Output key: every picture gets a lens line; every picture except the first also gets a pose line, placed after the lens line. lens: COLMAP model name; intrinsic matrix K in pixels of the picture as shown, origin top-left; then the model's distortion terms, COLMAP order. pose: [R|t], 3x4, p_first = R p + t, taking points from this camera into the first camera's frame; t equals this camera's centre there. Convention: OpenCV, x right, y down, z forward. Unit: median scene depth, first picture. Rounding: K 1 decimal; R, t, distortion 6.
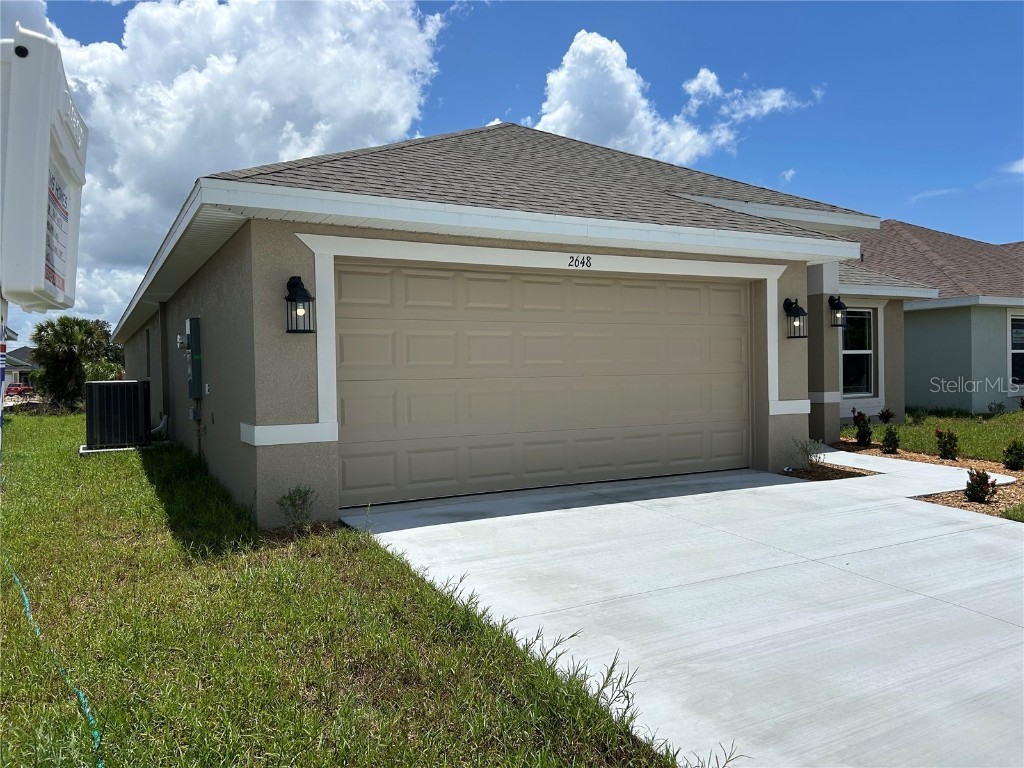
lens RADIAL K [[799.3, 0, 512.0], [0, 799.3, 384.0], [0, 0, 1]] dist [0.127307, -0.142121]
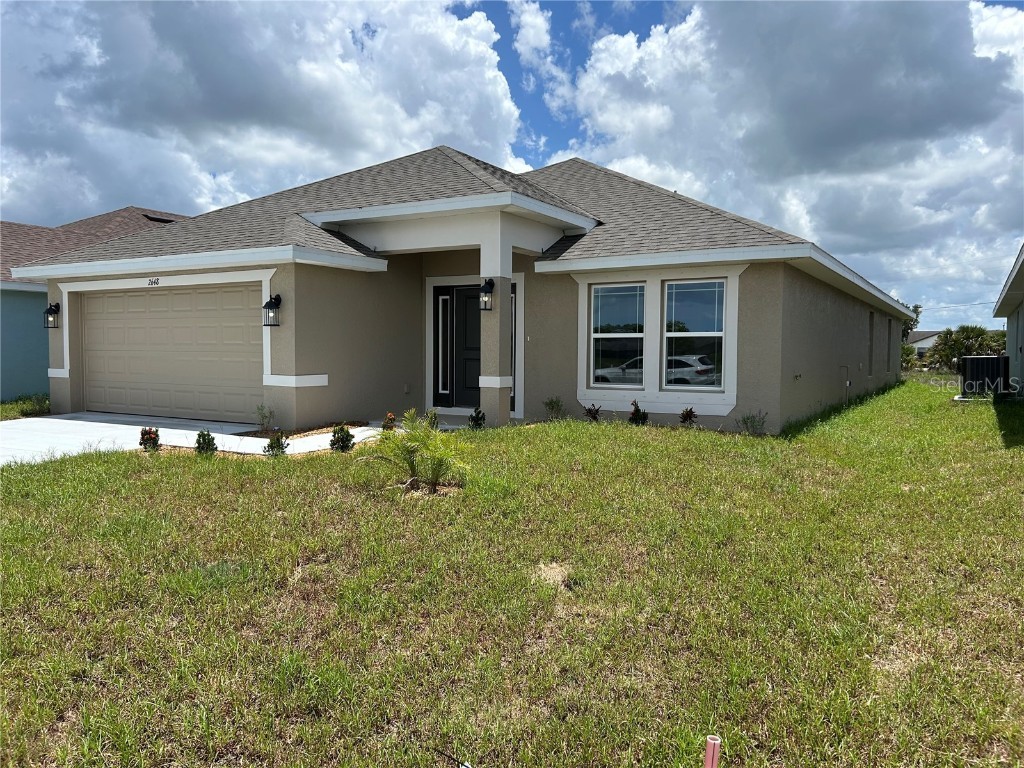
lens RADIAL K [[768.2, 0, 502.1], [0, 768.2, 389.3], [0, 0, 1]] dist [0.097298, -0.124805]
pose [[0.486169, 0.060984, -0.871734, 1.731776], [-0.029631, 0.998139, 0.053301, -0.035653], [0.873362, -0.000083, 0.487071, 0.789003]]
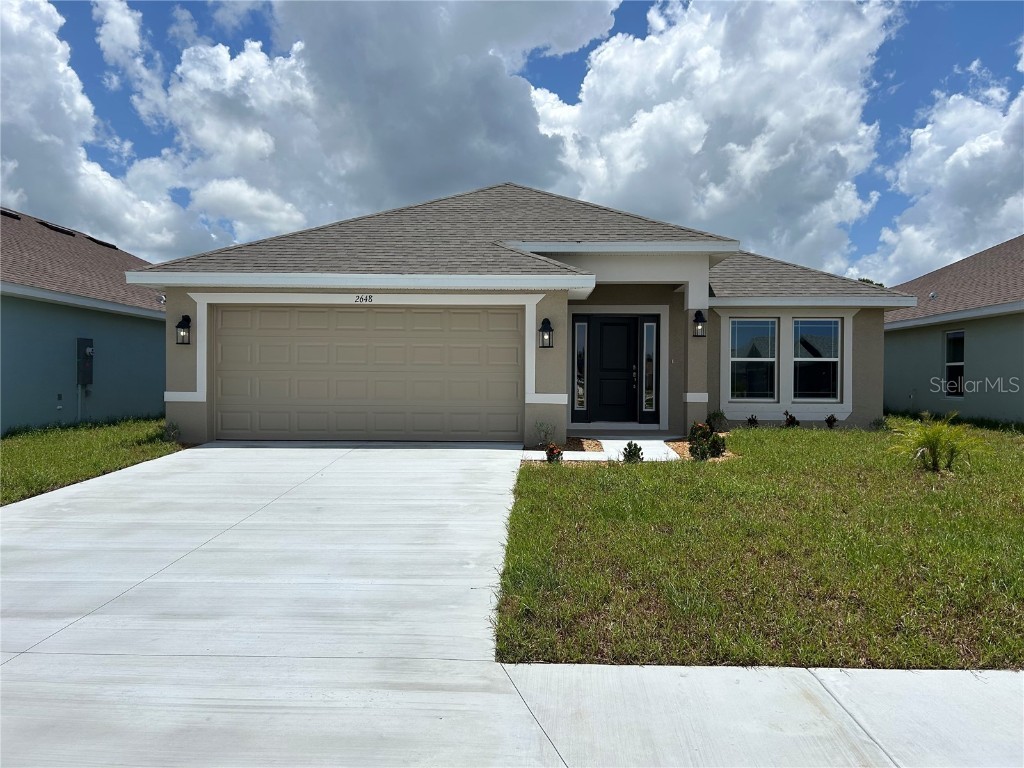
lens RADIAL K [[768.2, 0, 502.1], [0, 768.2, 389.3], [0, 0, 1]] dist [0.097298, -0.124805]
pose [[0.853763, 0.025664, -0.520028, 1.045635], [-0.028095, 0.999600, 0.003207, 0.012849], [0.519903, 0.011872, 0.854143, -0.151545]]
